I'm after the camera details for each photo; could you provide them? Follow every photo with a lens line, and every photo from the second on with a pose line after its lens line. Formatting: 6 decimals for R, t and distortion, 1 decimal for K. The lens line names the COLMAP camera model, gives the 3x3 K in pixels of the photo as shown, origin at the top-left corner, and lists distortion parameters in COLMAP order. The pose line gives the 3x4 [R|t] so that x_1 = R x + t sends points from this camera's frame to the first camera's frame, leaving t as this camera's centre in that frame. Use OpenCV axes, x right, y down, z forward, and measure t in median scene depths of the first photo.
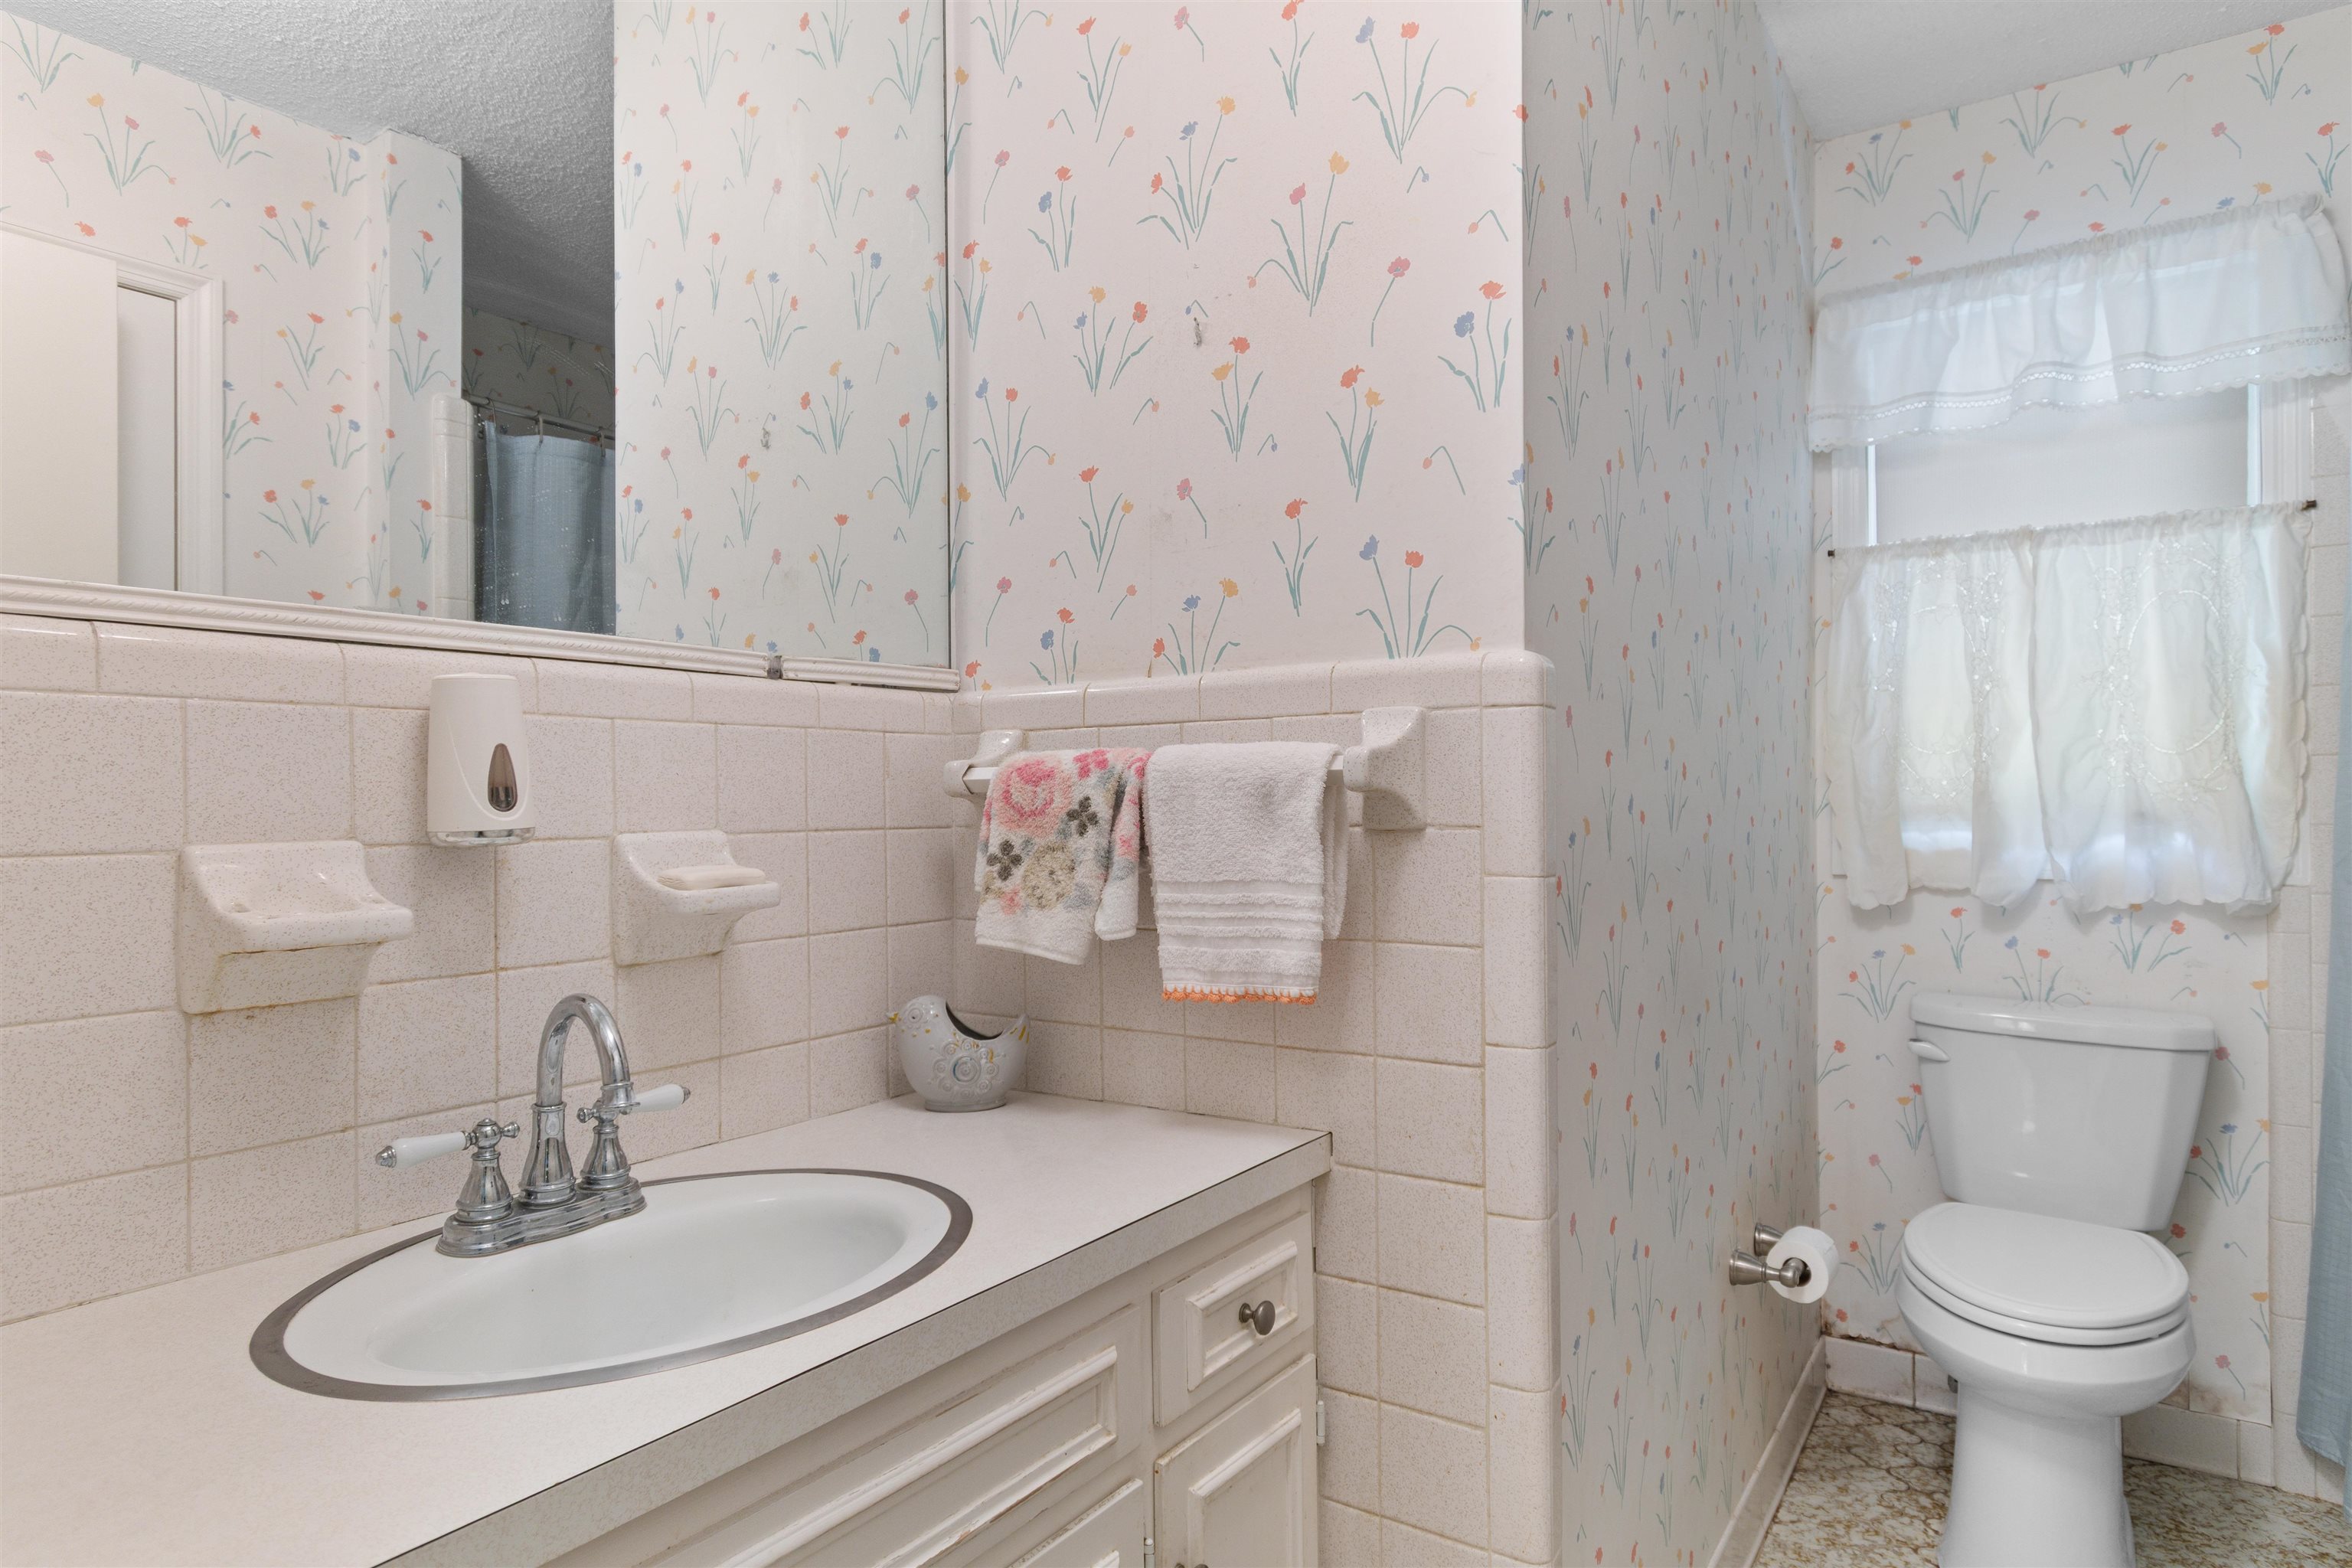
lens RADIAL K [[1320.3, 0, 1177.5], [0, 1320.3, 804.8], [0, 0, 1]] dist [0.003610, -0.002967]
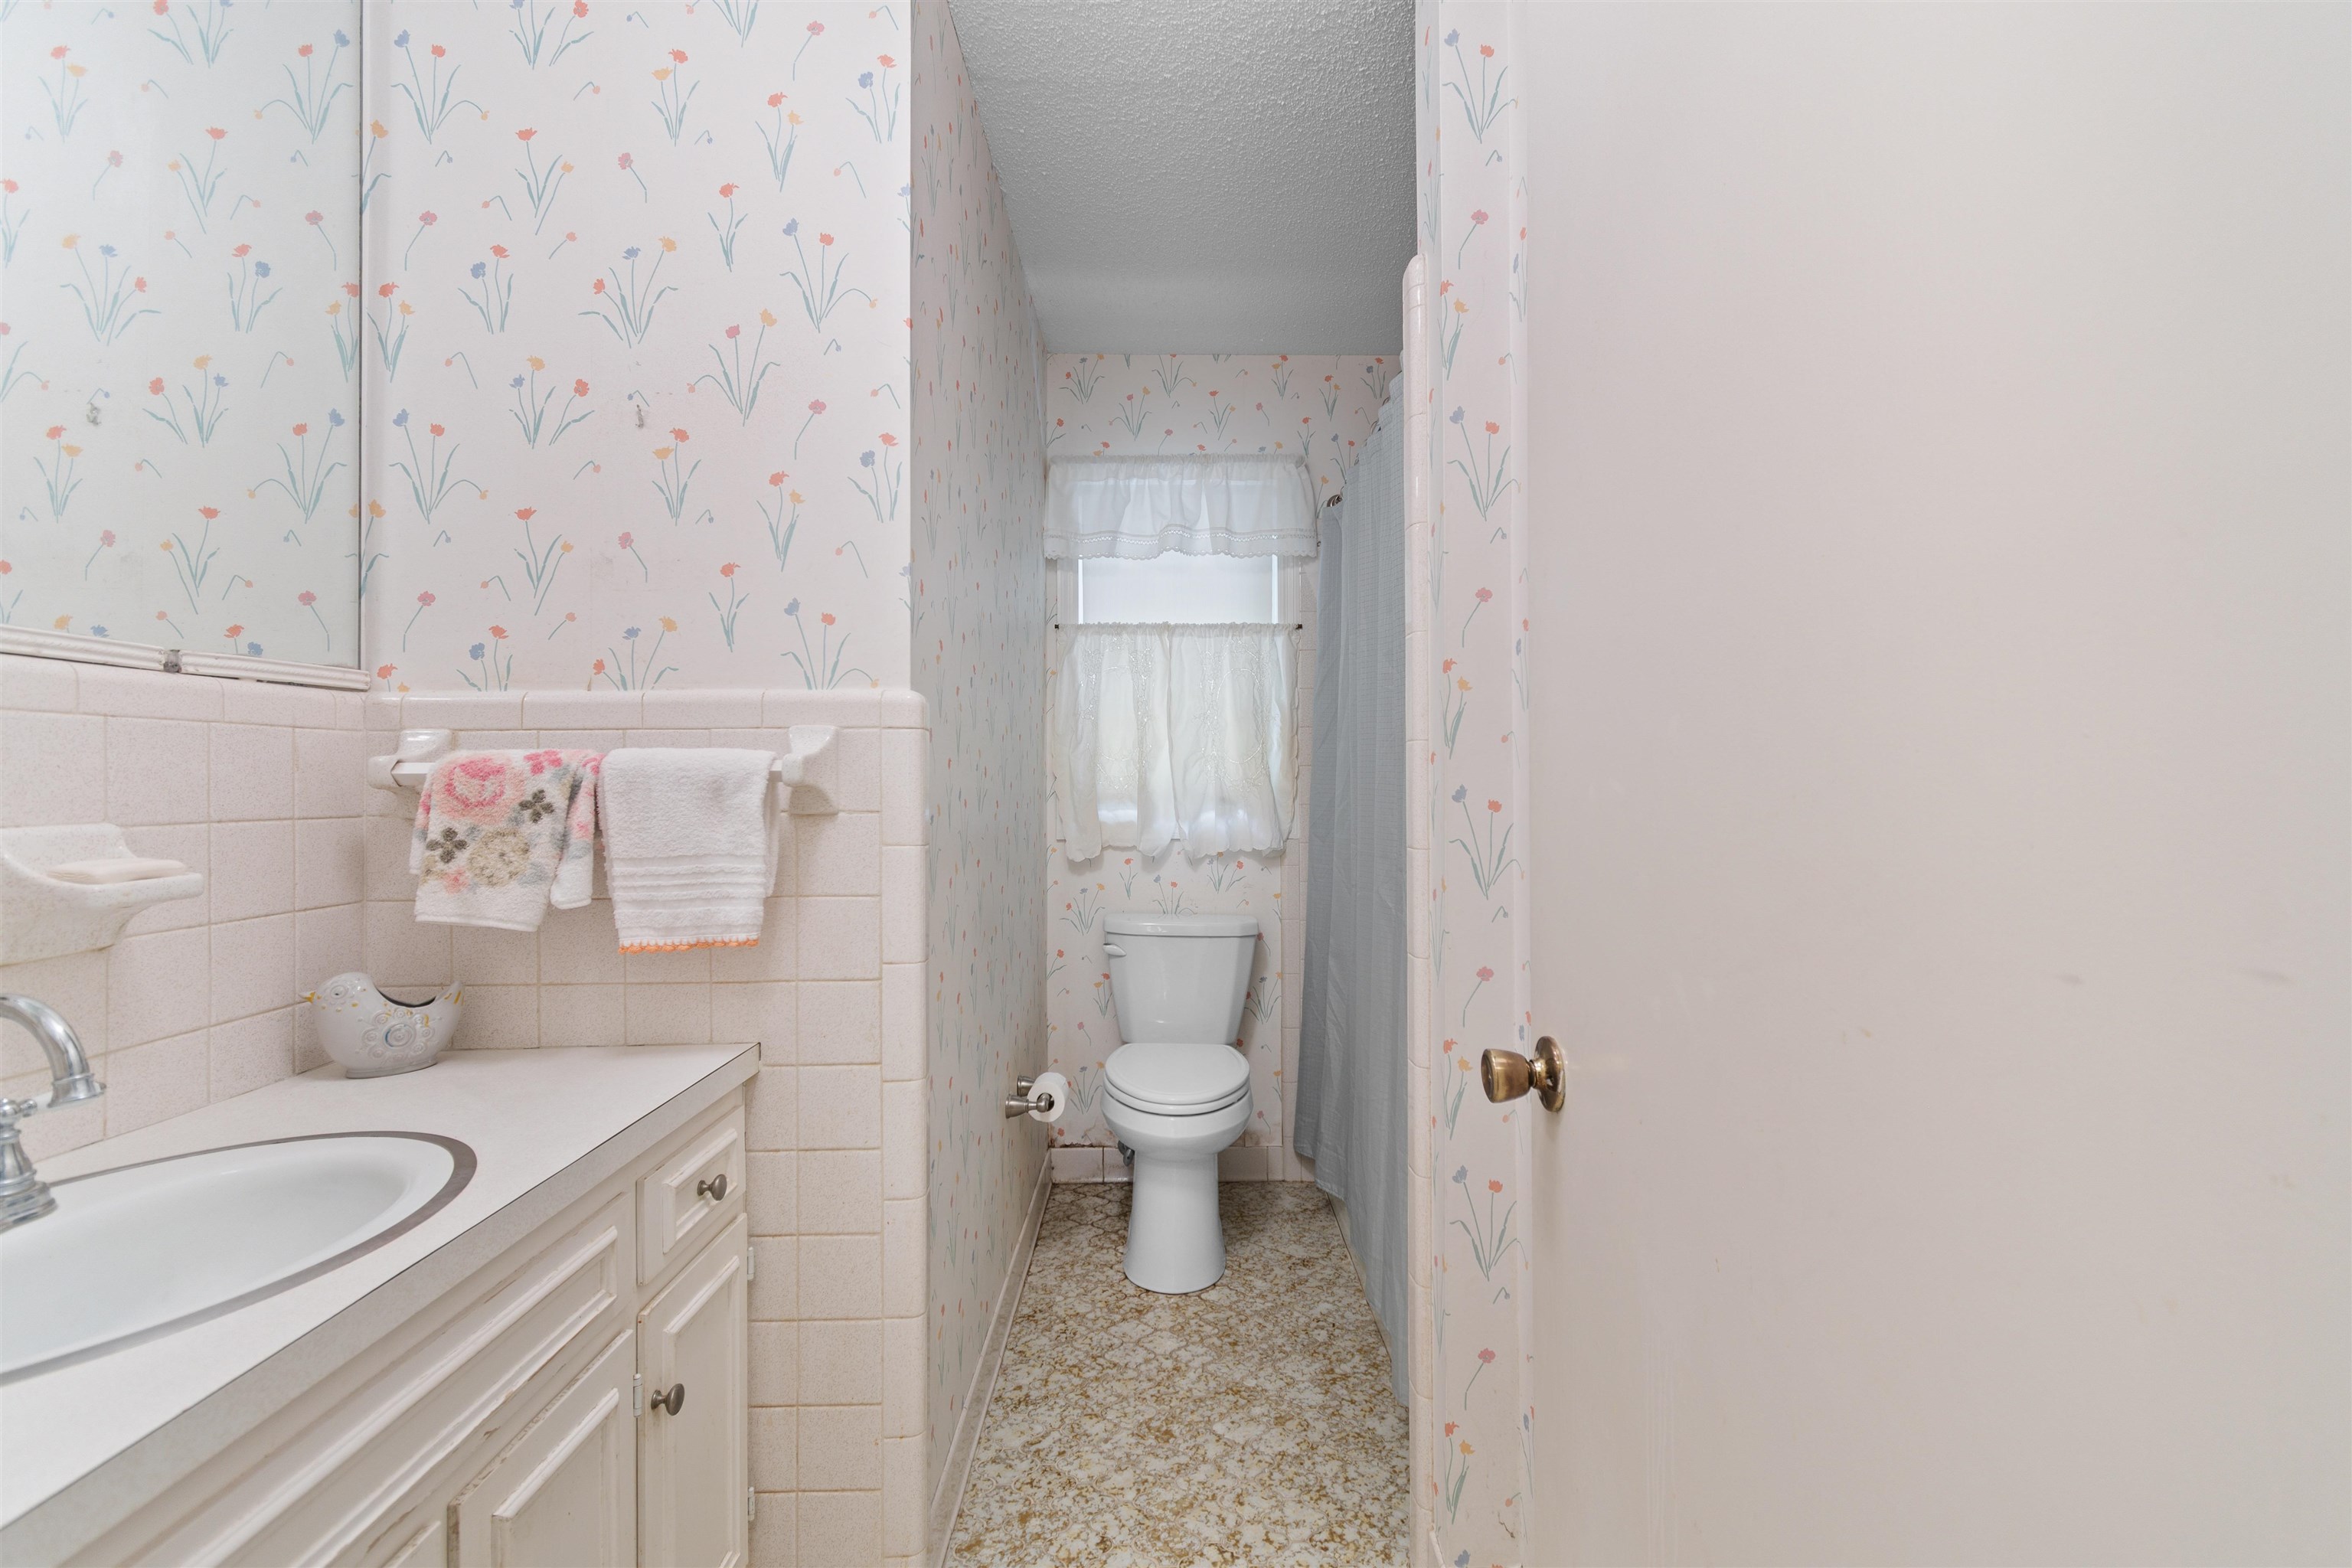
lens RADIAL K [[1060.8, 0, 1174.5], [0, 1060.8, 779.3], [0, 0, 1]] dist [-0.001244, 0.000073]
pose [[0.817568, 0.006226, 0.575798, -0.133925], [-0.000563, 0.999950, -0.010013, -0.005466], [-0.575831, 0.007862, 0.817531, -0.096987]]
